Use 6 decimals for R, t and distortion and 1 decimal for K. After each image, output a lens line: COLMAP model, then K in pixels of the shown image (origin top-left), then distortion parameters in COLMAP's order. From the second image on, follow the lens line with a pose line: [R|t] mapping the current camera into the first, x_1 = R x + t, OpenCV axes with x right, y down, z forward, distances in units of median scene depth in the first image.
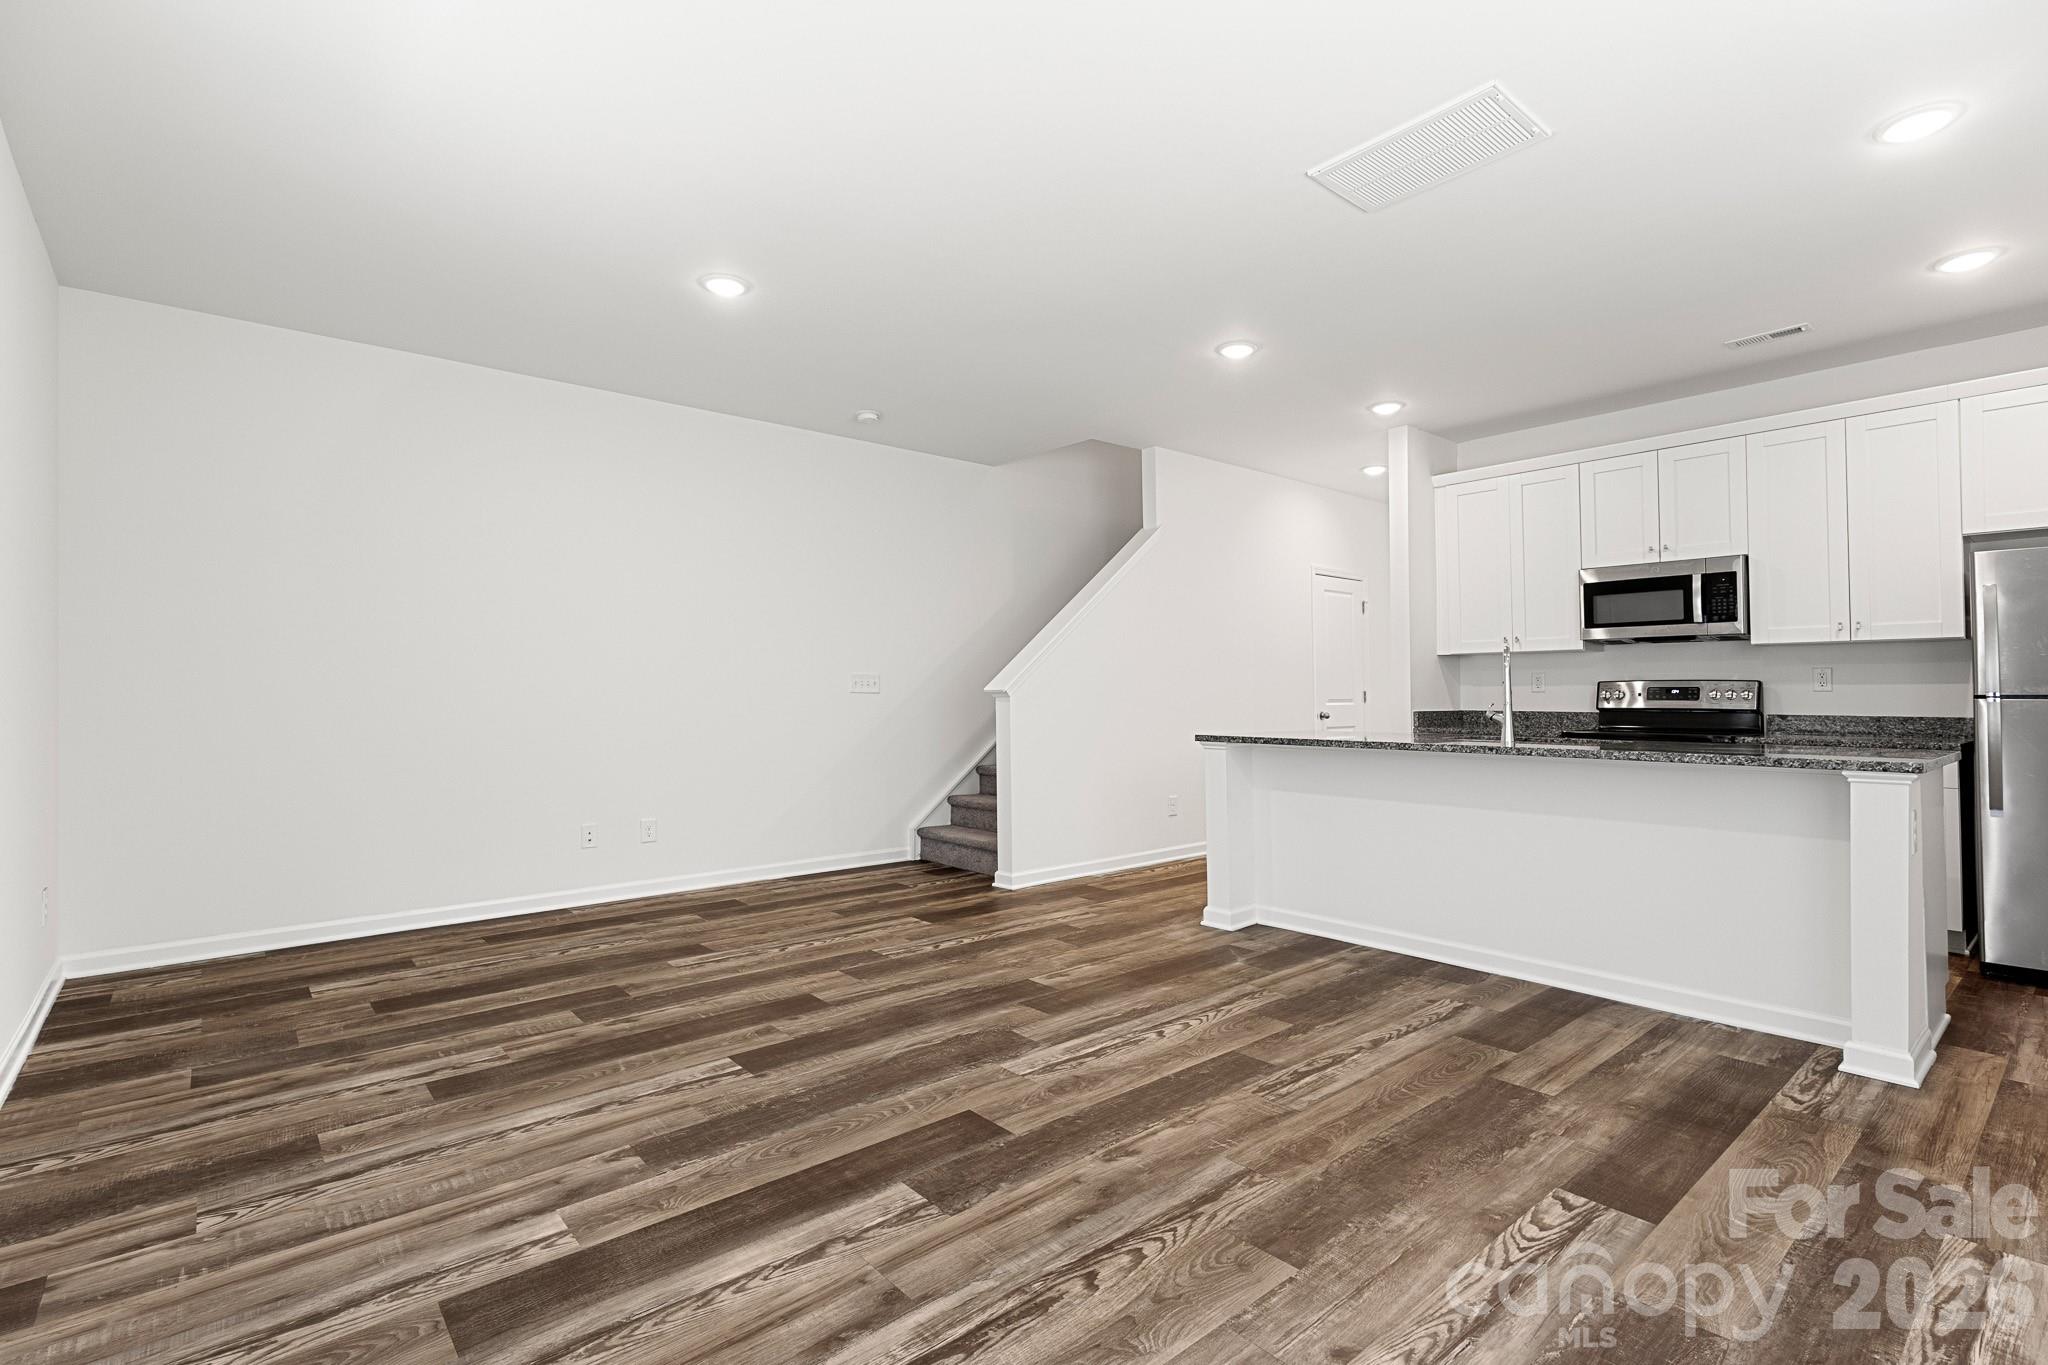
lens RADIAL K [[964.3, 0, 1002.1], [0, 964.3, 671.2], [0, 0, 1]] dist [0.007552, -0.001292]
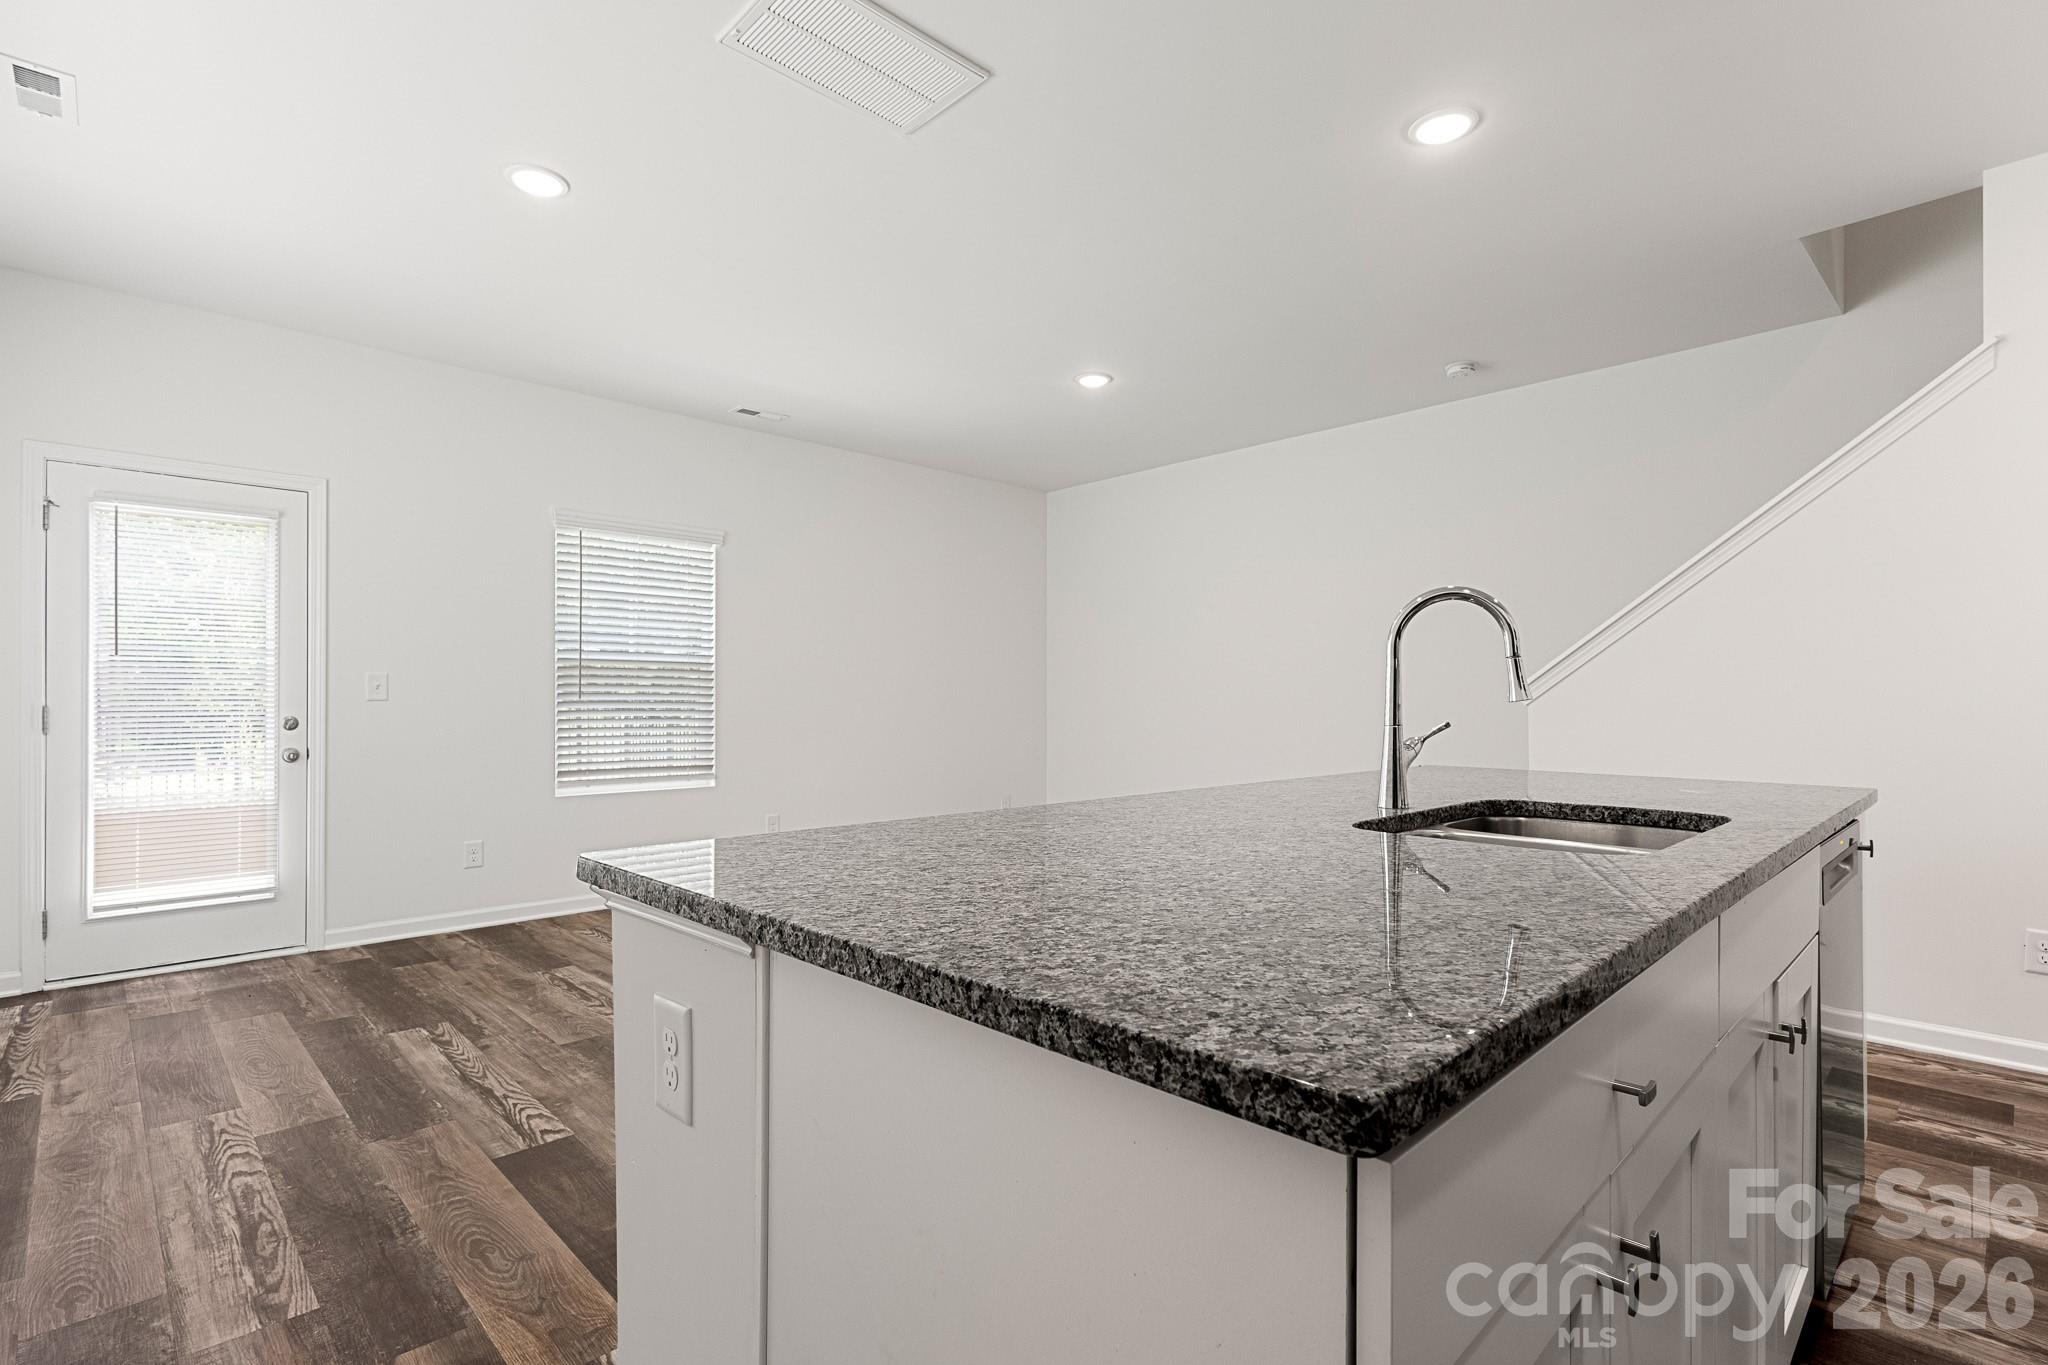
lens RADIAL K [[964.3, 0, 1047.2], [0, 964.3, 710.1], [0, 0, 1]] dist [0.007552, -0.001292]
pose [[0.077273, 0.008434, -0.996974, 1.075580], [0.025418, 0.999623, 0.010427, 0.019832], [0.996686, -0.026146, 0.077030, 0.908734]]
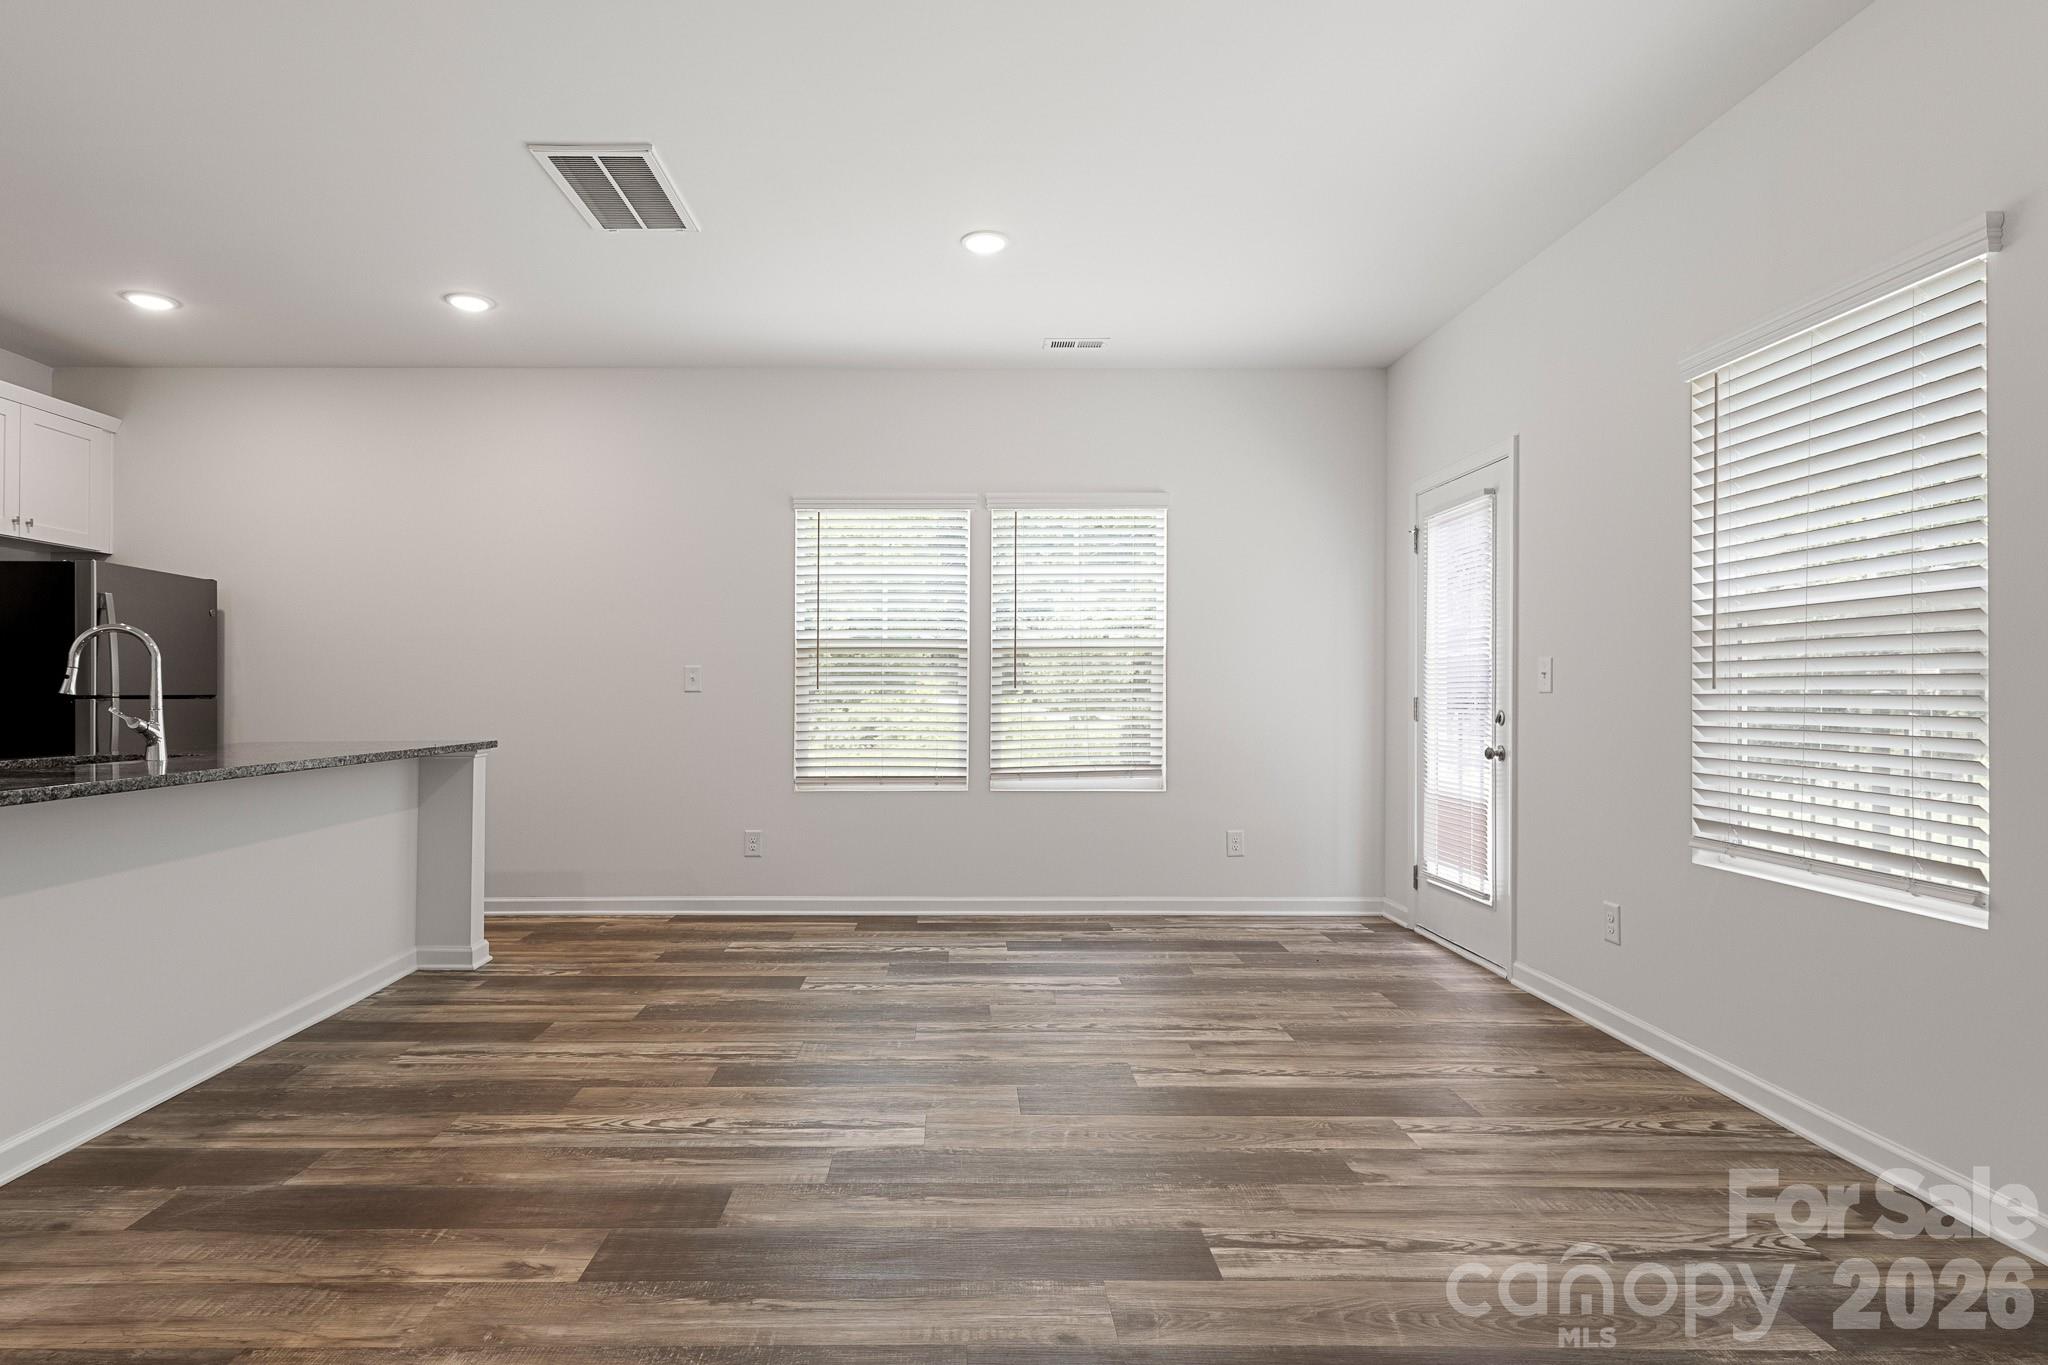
lens RADIAL K [[1036.2, 0, 966.0], [0, 1036.2, 694.4], [0, 0, 1]] dist [0.005038, -0.001723]
pose [[-0.777974, 0.000395, 0.628297, -0.478604], [-0.016404, 0.999646, -0.020941, 0.031785], [-0.628083, -0.026598, -0.777692, 1.358649]]
